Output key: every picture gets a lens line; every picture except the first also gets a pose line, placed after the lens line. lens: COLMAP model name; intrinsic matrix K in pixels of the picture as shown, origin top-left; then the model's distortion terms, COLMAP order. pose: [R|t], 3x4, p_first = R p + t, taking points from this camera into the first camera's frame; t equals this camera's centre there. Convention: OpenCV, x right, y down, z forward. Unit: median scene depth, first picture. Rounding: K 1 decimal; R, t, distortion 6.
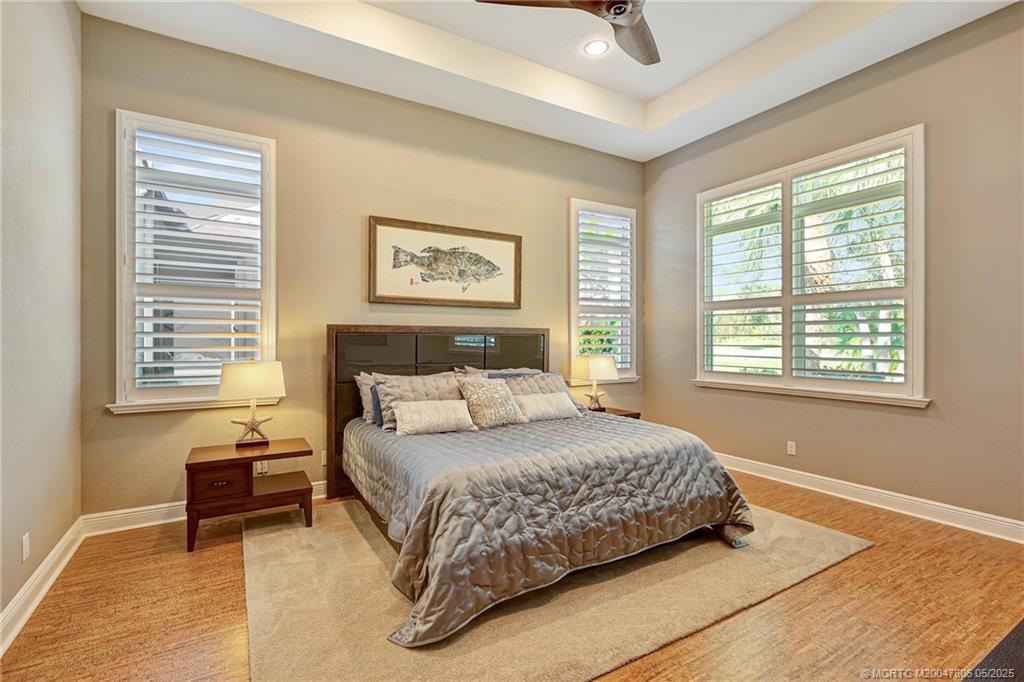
lens RADIAL K [[479.8, 0, 504.0], [0, 479.8, 337.9], [0, 0, 1]] dist [-0.002466, -0.003784]
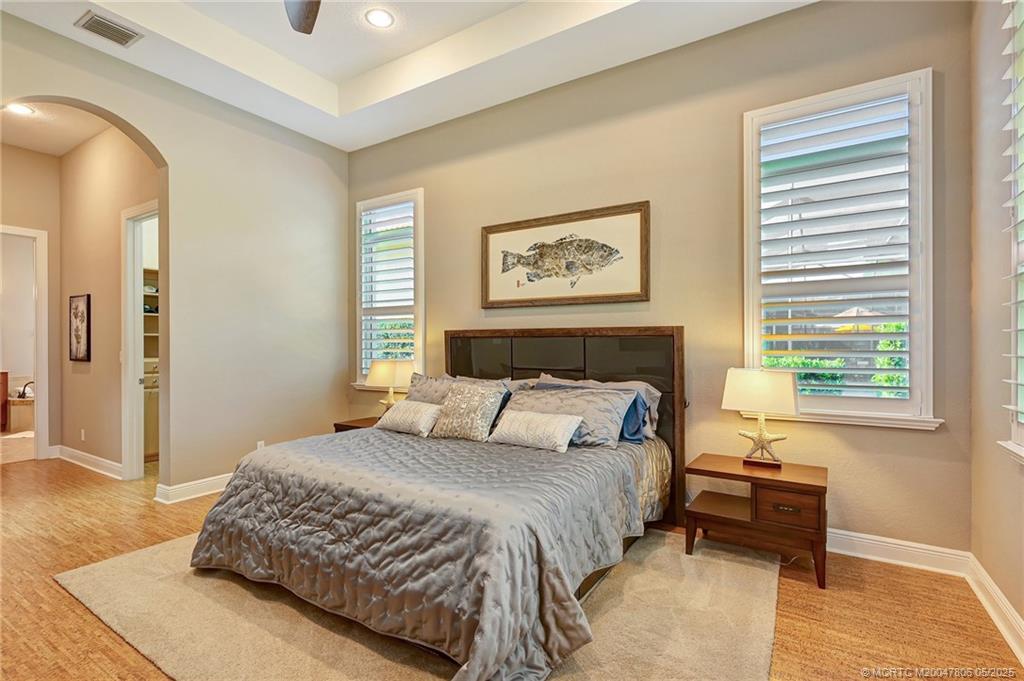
lens RADIAL K [[479.8, 0, 504.4], [0, 479.8, 345.2], [0, 0, 1]] dist [-0.002466, -0.003784]
pose [[0.453697, 0.005208, -0.891141, 0.666087], [0.011682, 0.999862, 0.011791, -0.003452], [0.891079, -0.015760, 0.453574, 0.528146]]
